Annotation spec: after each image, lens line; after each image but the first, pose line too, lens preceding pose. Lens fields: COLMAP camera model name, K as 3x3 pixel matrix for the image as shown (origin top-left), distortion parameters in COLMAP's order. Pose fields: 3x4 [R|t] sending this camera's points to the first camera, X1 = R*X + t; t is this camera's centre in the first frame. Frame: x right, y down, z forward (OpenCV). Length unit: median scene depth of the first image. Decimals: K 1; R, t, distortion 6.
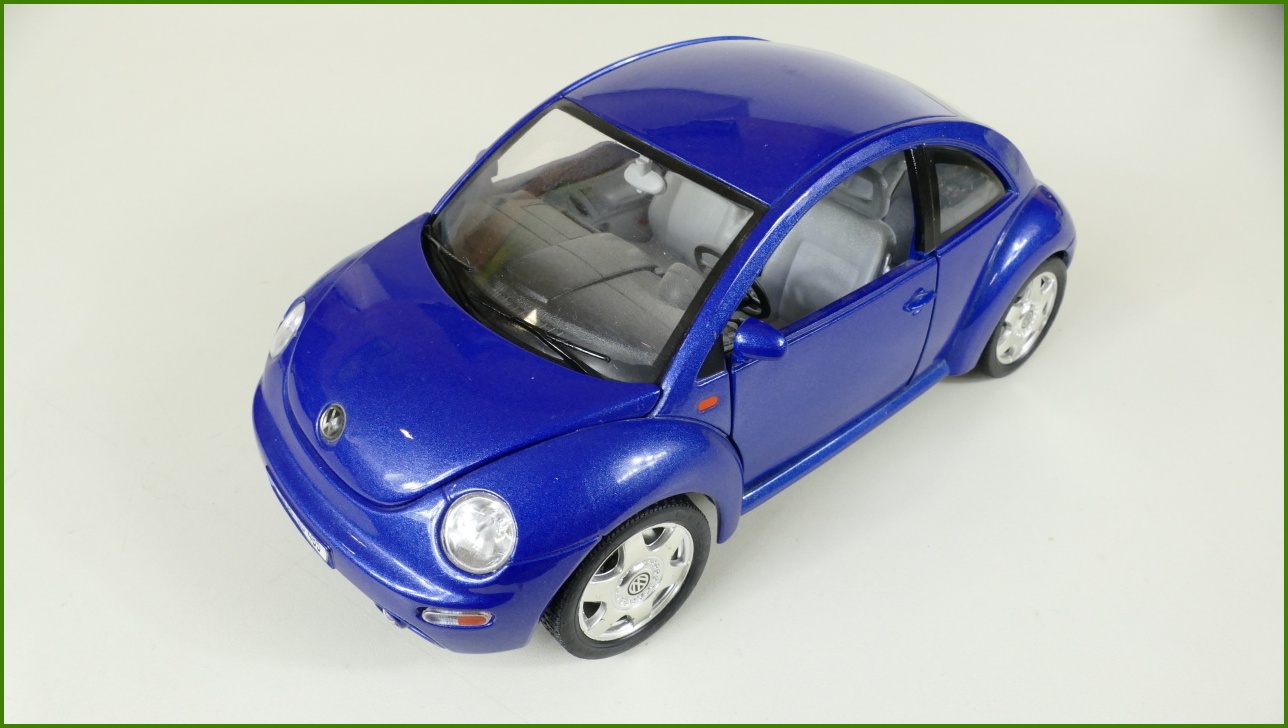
lens RADIAL K [[917.2, 0, 634.7], [0, 917.2, 368.1], [0, 0, 1]] dist [0.016083, 0.005017]
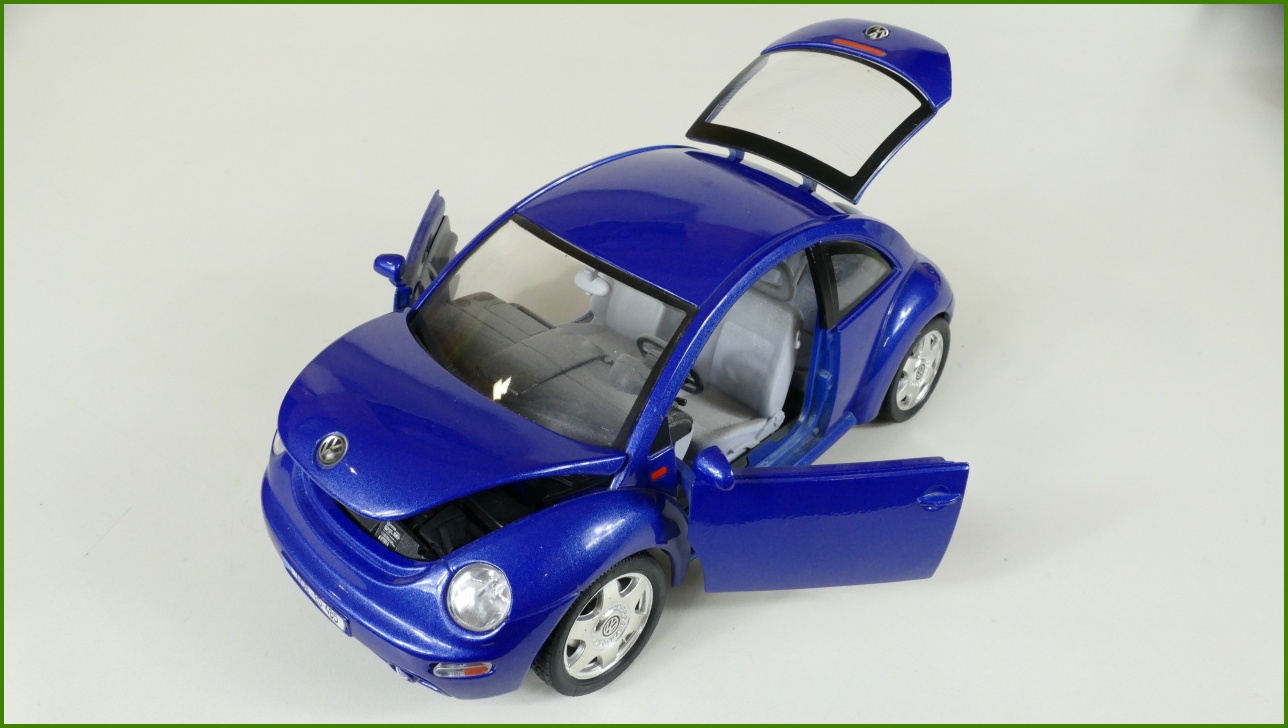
lens RADIAL K [[917.2, 0, 648.7], [0, 917.2, 359.7], [0, 0, 1]] dist [0.016083, 0.005017]
pose [[0.993956, -0.050489, 0.097478, -0.042810], [0.055384, 0.997302, -0.048187, -0.053088], [-0.094782, 0.053295, 0.994070, -0.207856]]
